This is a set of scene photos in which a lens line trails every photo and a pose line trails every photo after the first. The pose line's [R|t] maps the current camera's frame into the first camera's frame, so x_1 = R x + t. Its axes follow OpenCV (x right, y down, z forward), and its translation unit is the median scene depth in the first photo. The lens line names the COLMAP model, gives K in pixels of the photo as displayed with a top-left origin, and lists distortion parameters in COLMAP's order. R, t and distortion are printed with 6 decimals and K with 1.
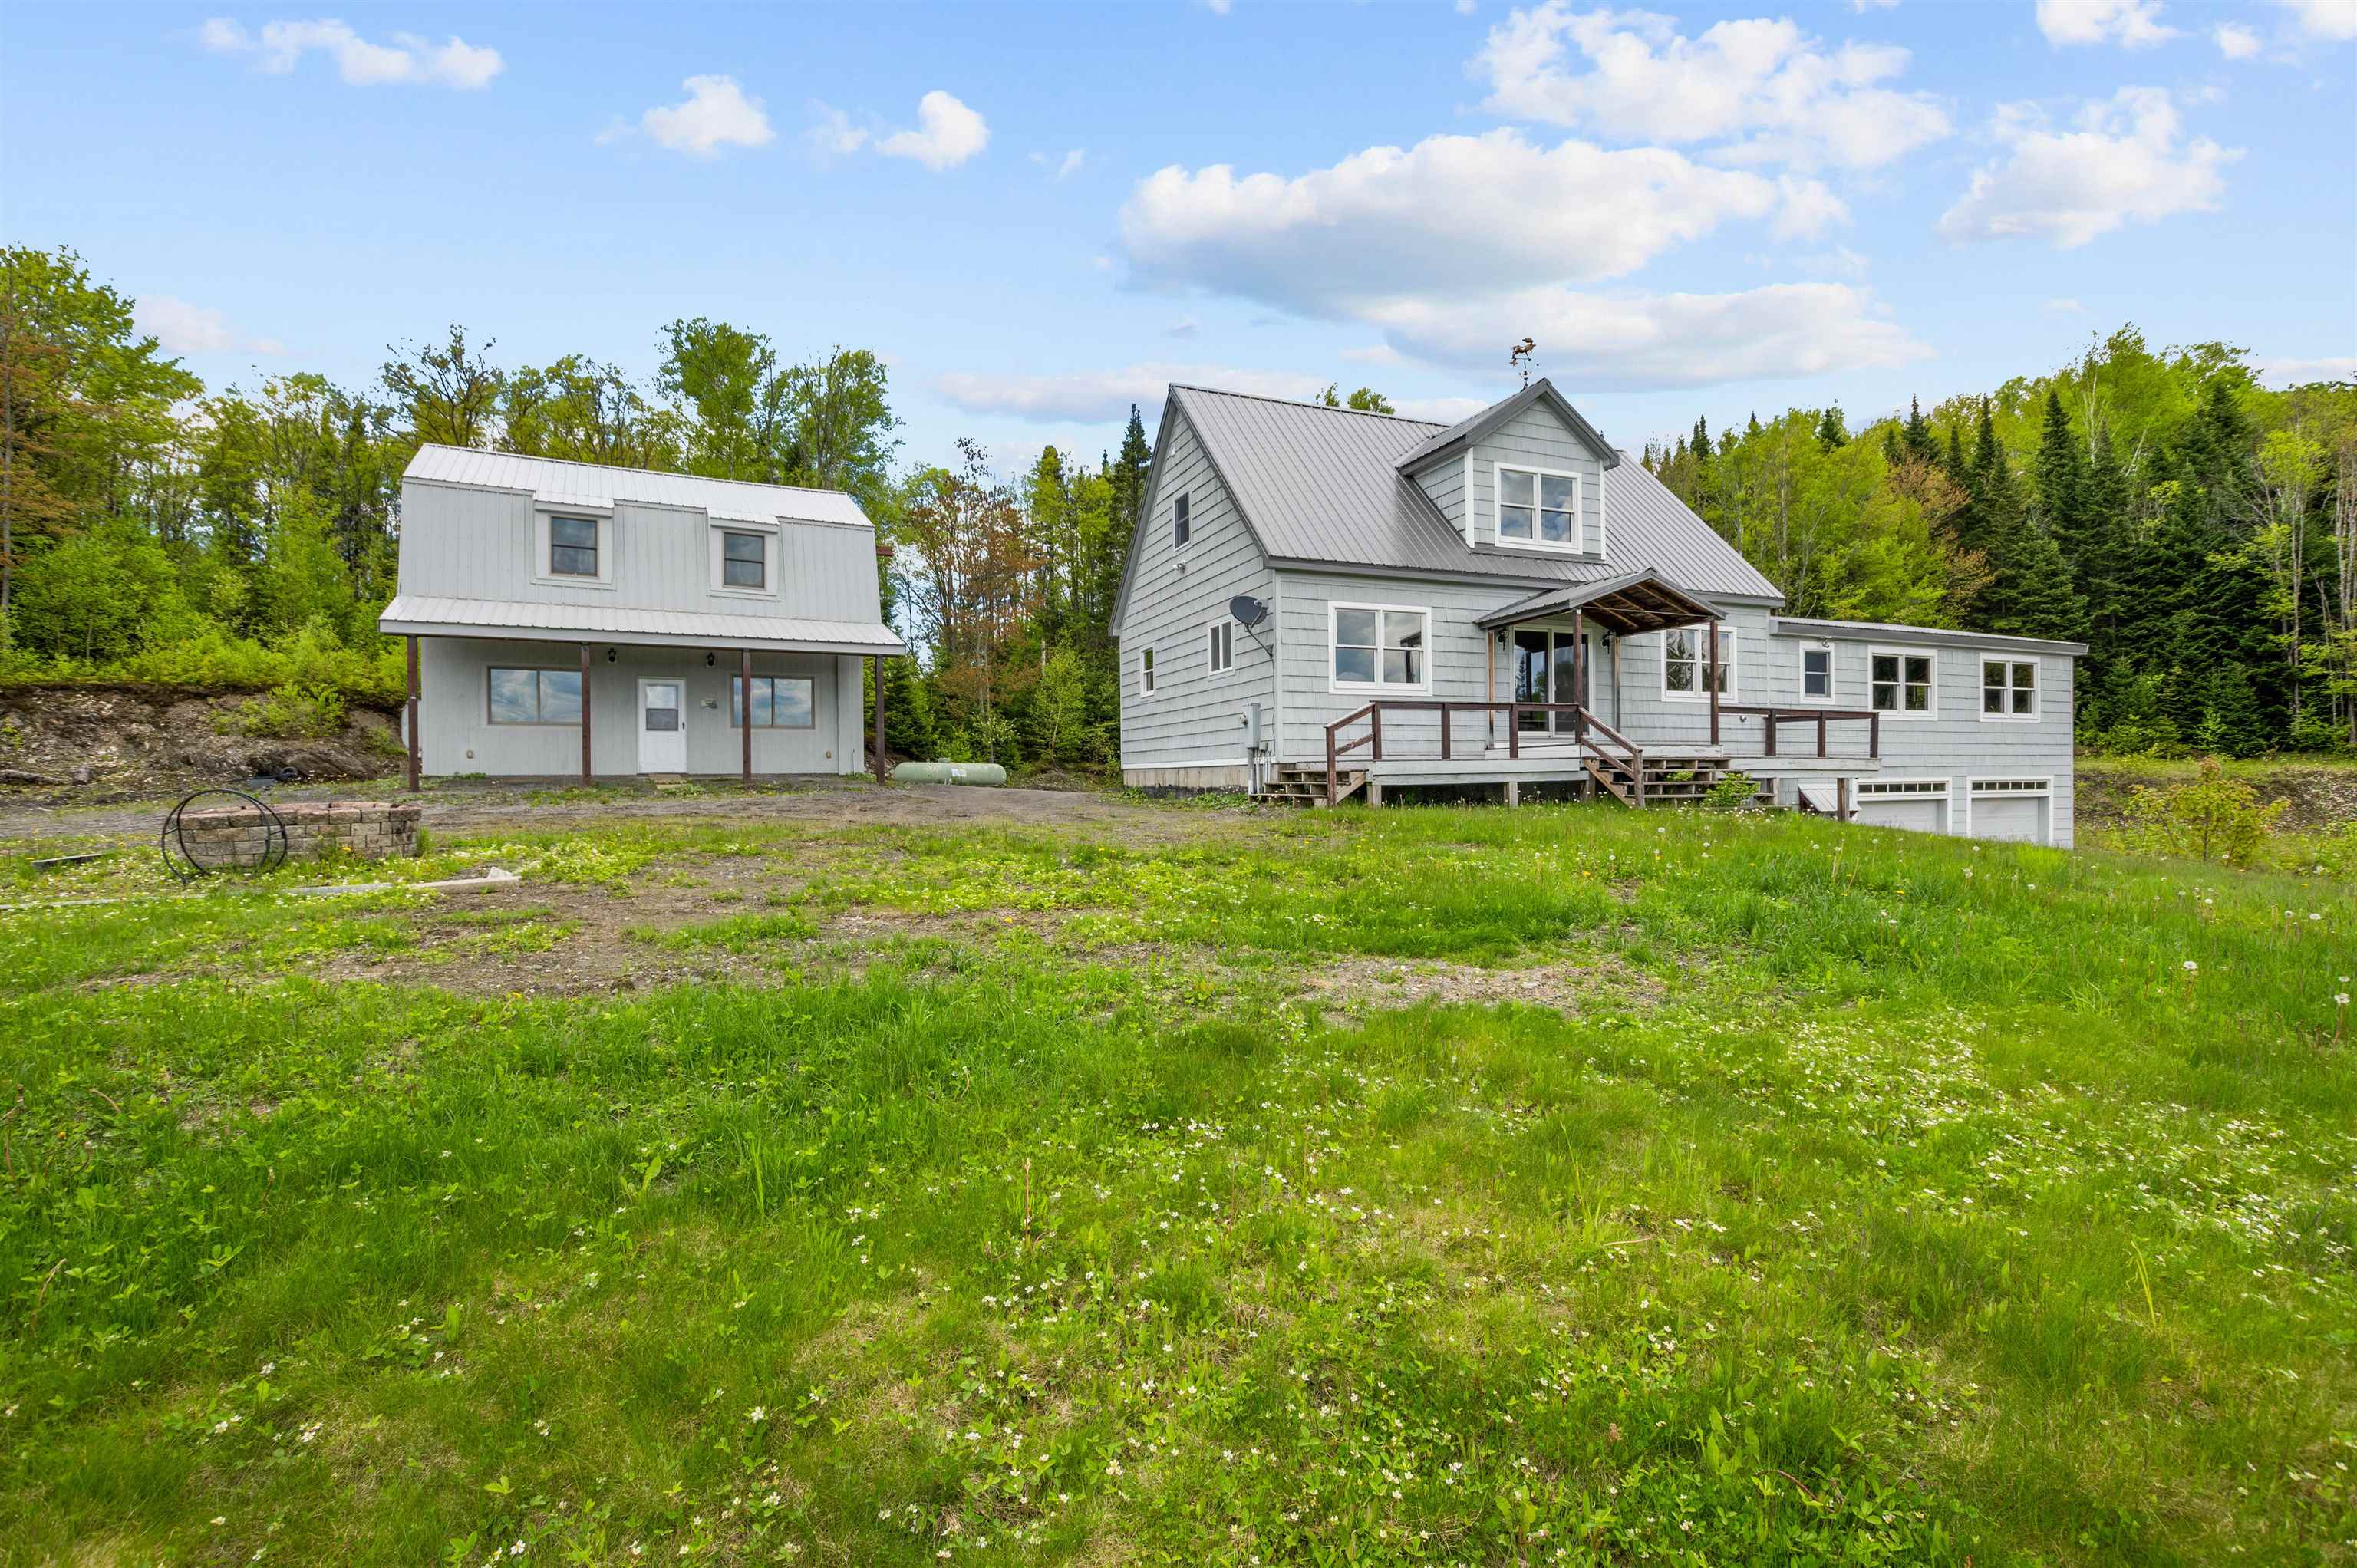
lens RADIAL K [[1048.5, 0, 1176.3], [0, 1048.5, 815.9], [0, 0, 1]] dist [-0.025941, 0.000756]
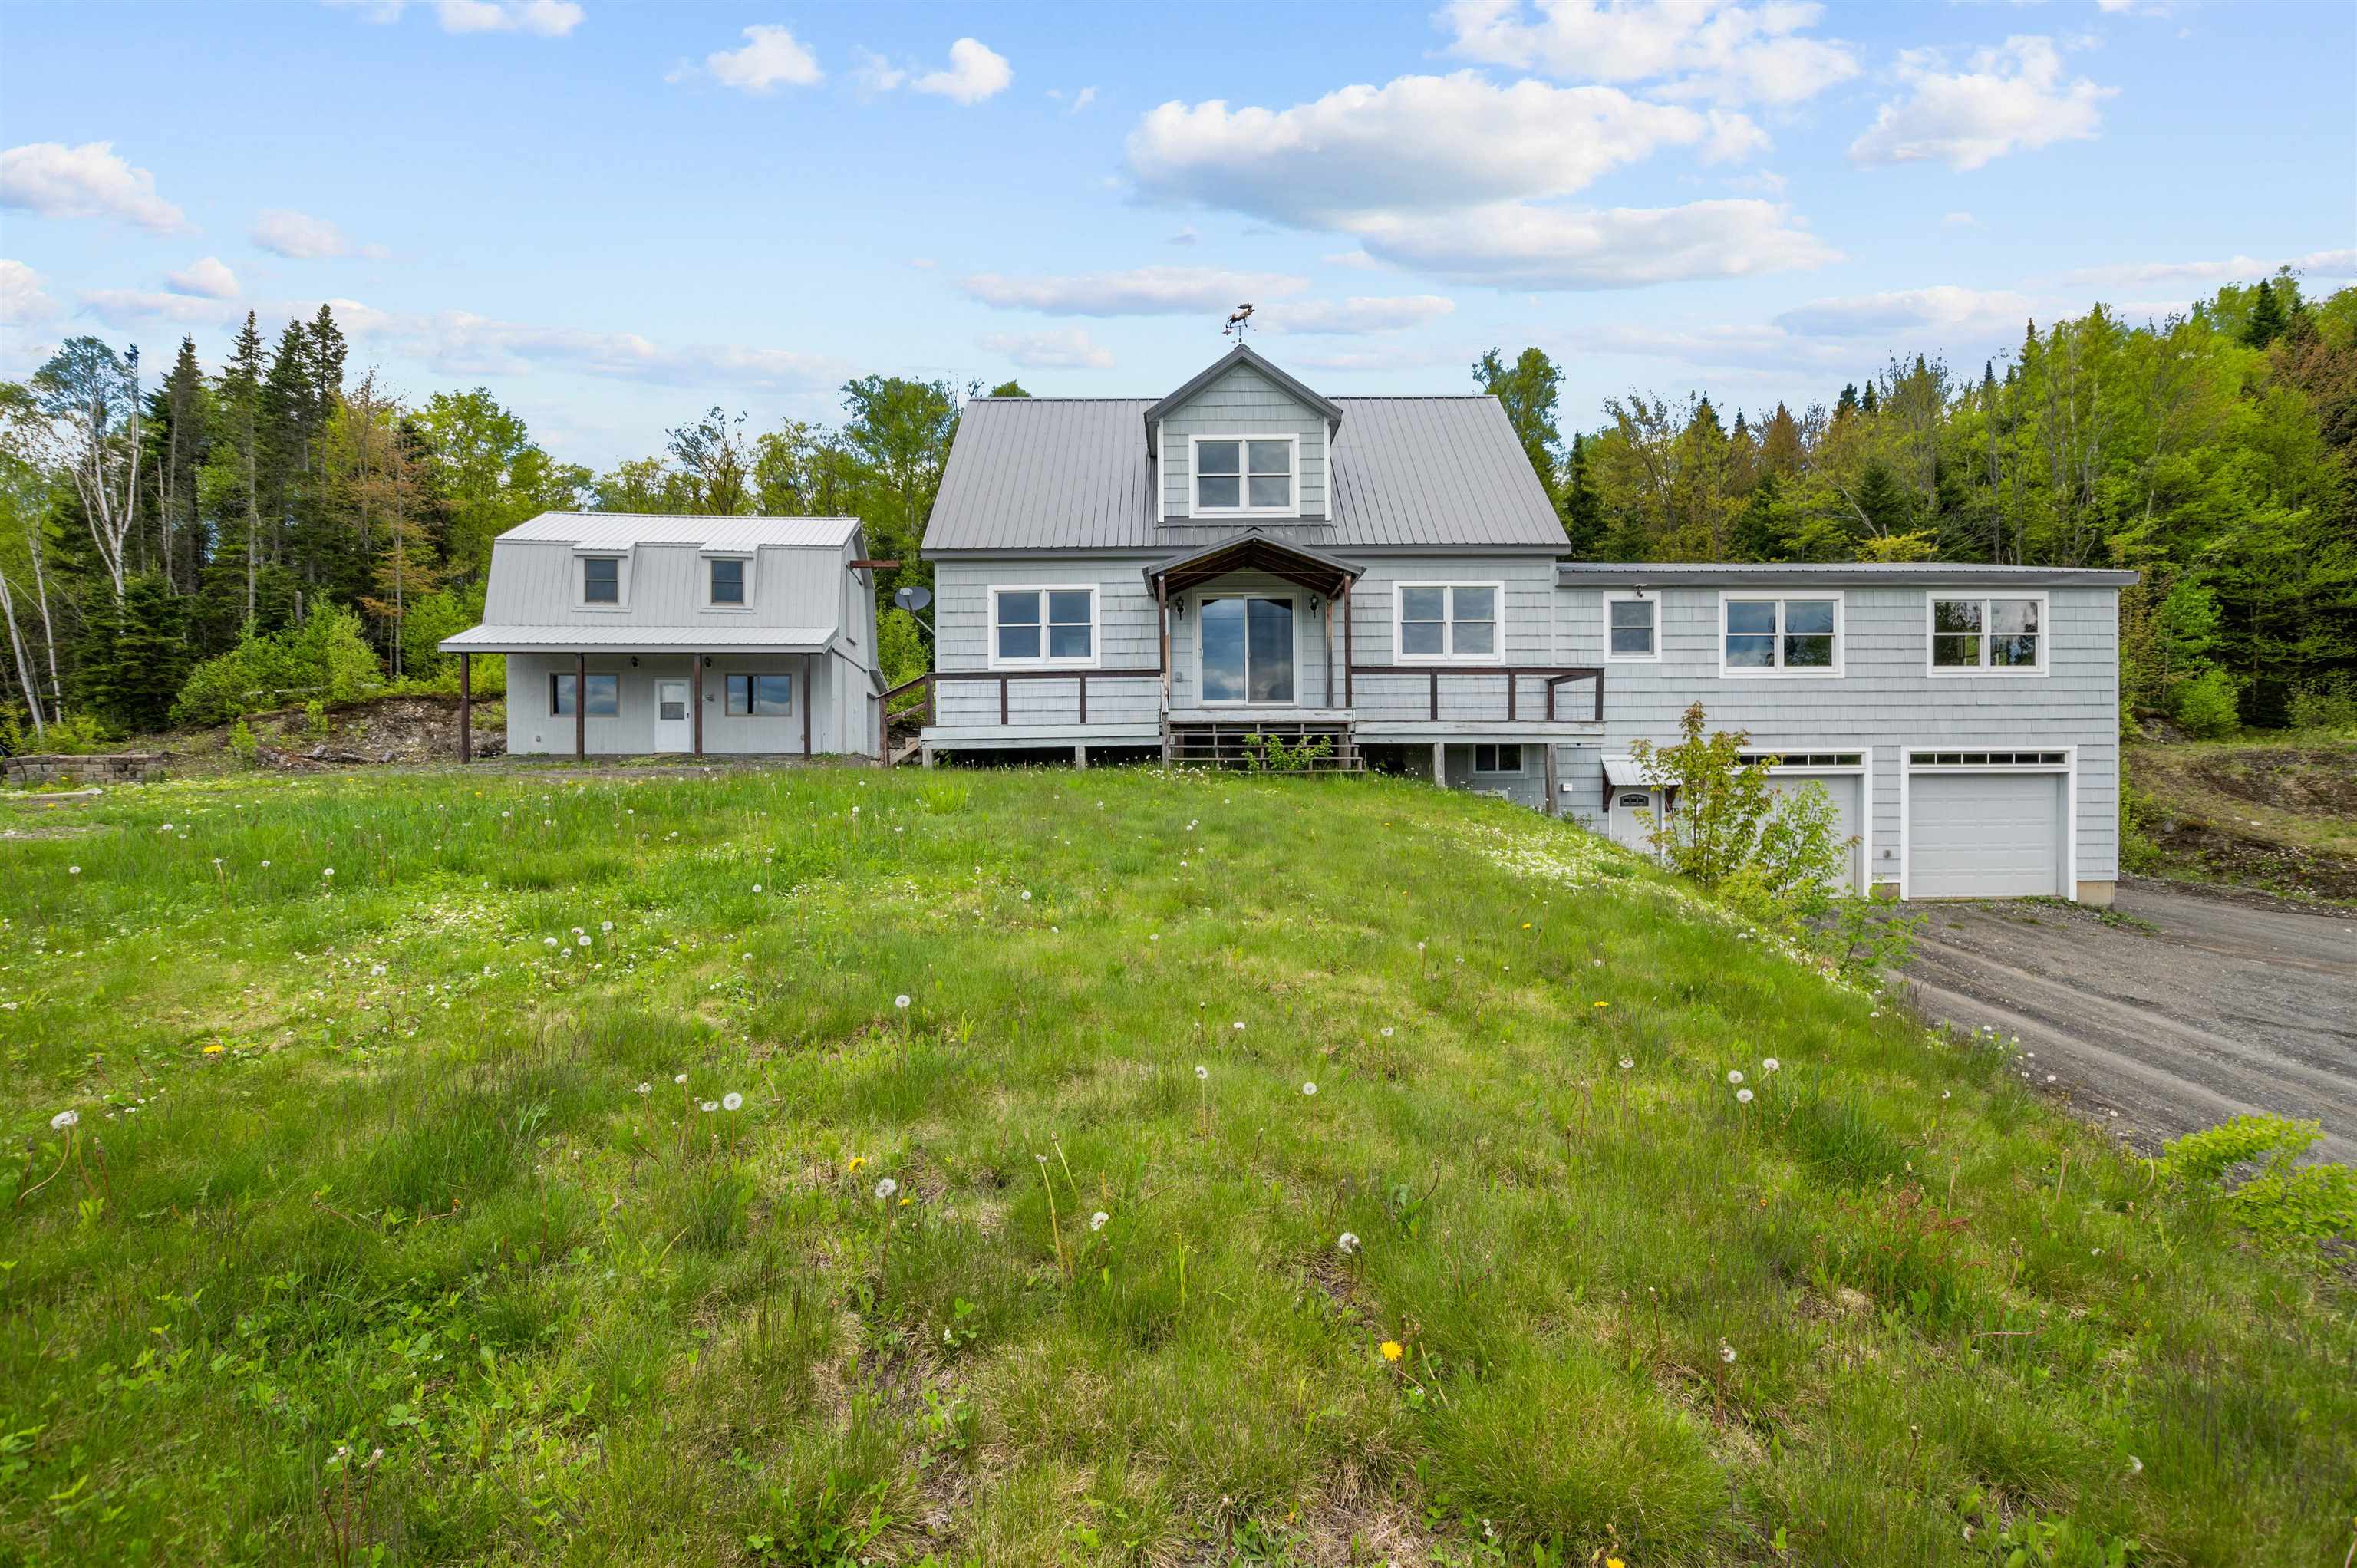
lens RADIAL K [[1048.5, 0, 1176.3], [0, 1048.5, 815.9], [0, 0, 1]] dist [-0.025941, 0.000756]
pose [[0.925787, 0.016170, -0.377700, 0.603929], [-0.015917, 0.999866, 0.003792, 0.023591], [0.377711, 0.002501, 0.925920, 0.049830]]
